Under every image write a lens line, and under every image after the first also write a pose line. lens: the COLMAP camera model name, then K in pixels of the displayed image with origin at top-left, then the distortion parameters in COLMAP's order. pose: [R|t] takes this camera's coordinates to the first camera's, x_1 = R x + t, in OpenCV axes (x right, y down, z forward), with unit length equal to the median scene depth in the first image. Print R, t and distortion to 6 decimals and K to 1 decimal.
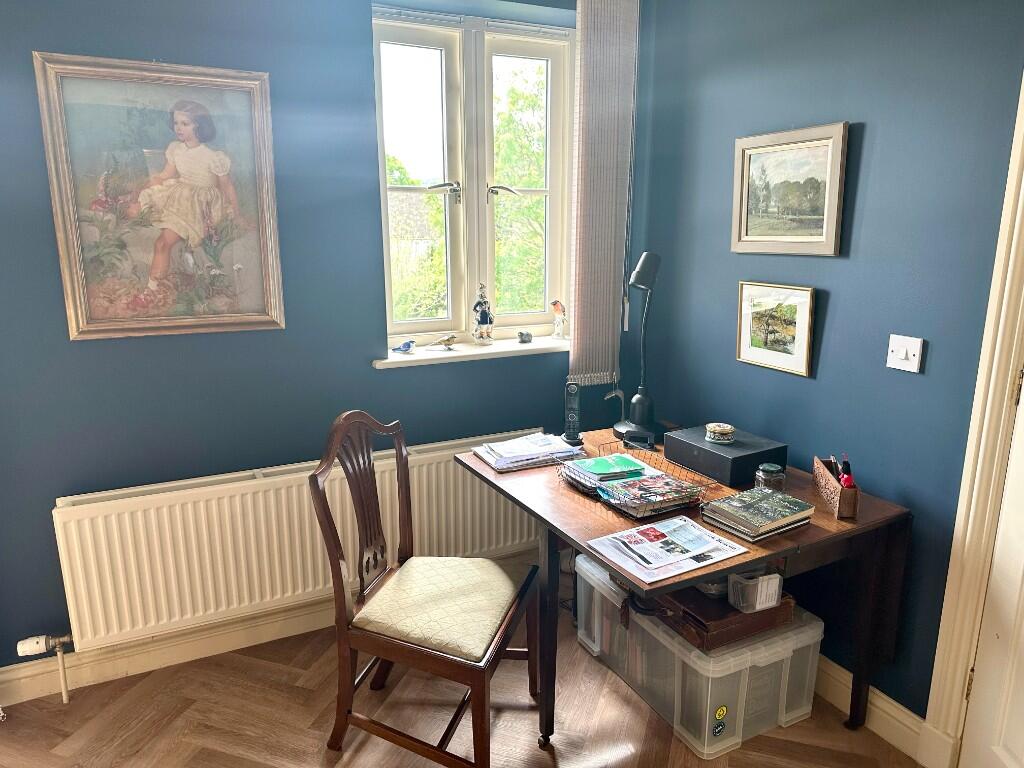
lens RADIAL K [[721.3, 0, 509.5], [0, 721.3, 386.3], [0, 0, 1]] dist [0.070046, -0.084099]
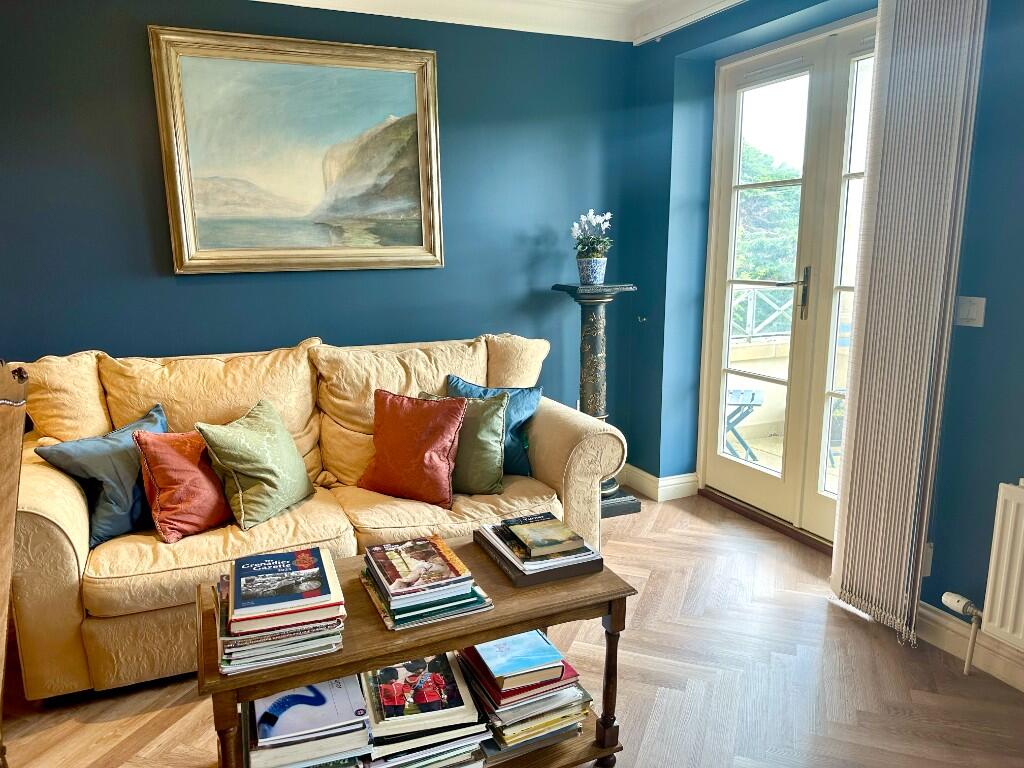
lens RADIAL K [[721.3, 0, 509.5], [0, 721.3, 386.3], [0, 0, 1]] dist [0.070046, -0.084099]
pose [[-0.043950, 0.193391, -0.980137, 0.340311], [-0.217479, 0.955704, 0.198322, -0.008115], [0.975075, 0.221876, 0.000055, 0.309811]]
